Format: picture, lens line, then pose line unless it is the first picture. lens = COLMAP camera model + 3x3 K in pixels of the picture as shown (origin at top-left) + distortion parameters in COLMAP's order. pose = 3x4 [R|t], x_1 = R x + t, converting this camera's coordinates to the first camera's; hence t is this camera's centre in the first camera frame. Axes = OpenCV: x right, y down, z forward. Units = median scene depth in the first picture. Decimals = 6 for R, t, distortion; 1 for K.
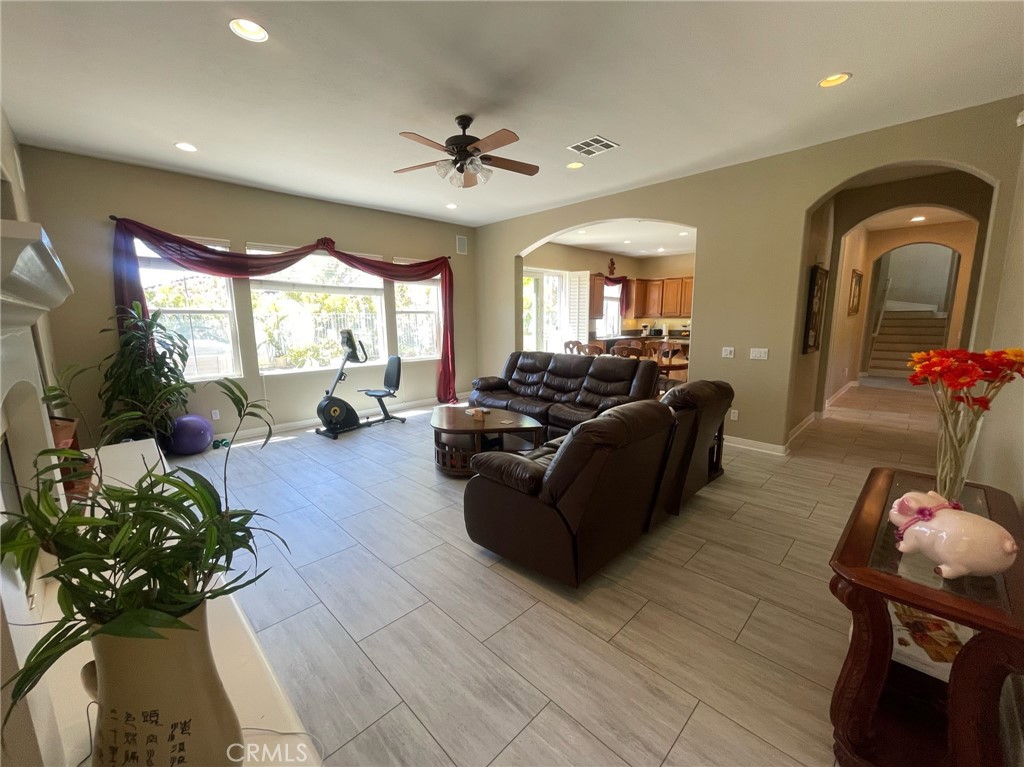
lens RADIAL K [[413.6, 0, 504.9], [0, 413.6, 385.2], [0, 0, 1]] dist [-0.000600, -0.001392]
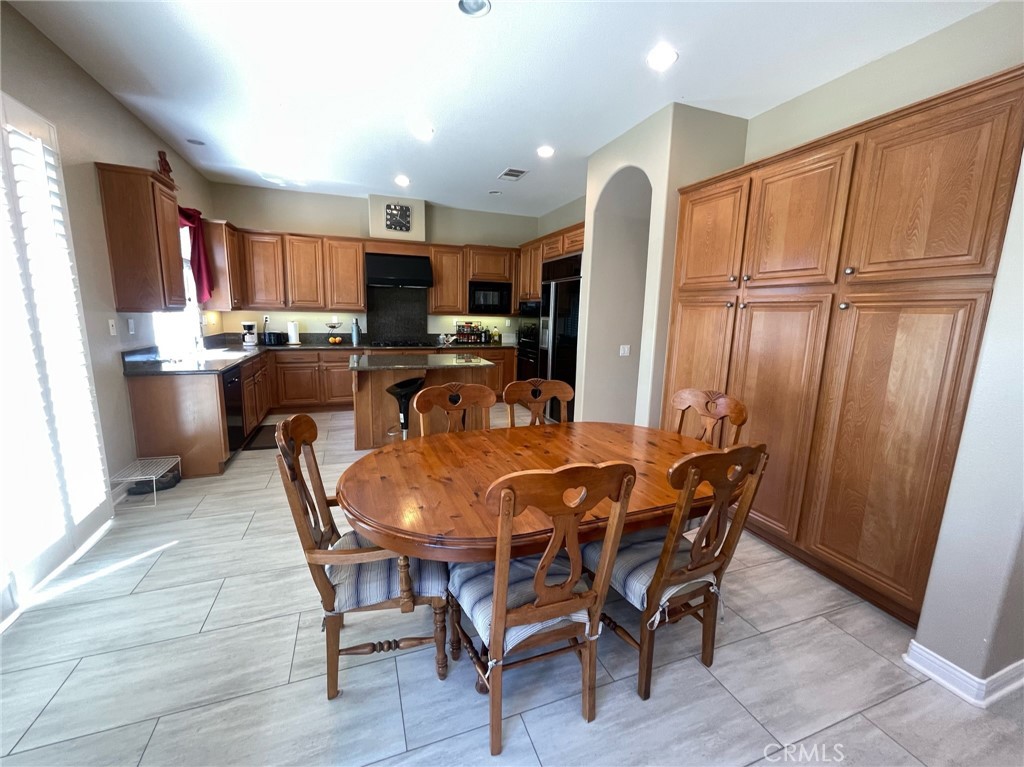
lens RADIAL K [[413.6, 0, 508.5], [0, 413.6, 383.5], [0, 0, 1]] dist [-0.000600, -0.001392]
pose [[0.409424, -0.131816, 0.902772, 0.033606], [0.117515, 0.988884, 0.091094, -0.173855], [-0.904744, 0.068793, 0.420363, 1.073810]]
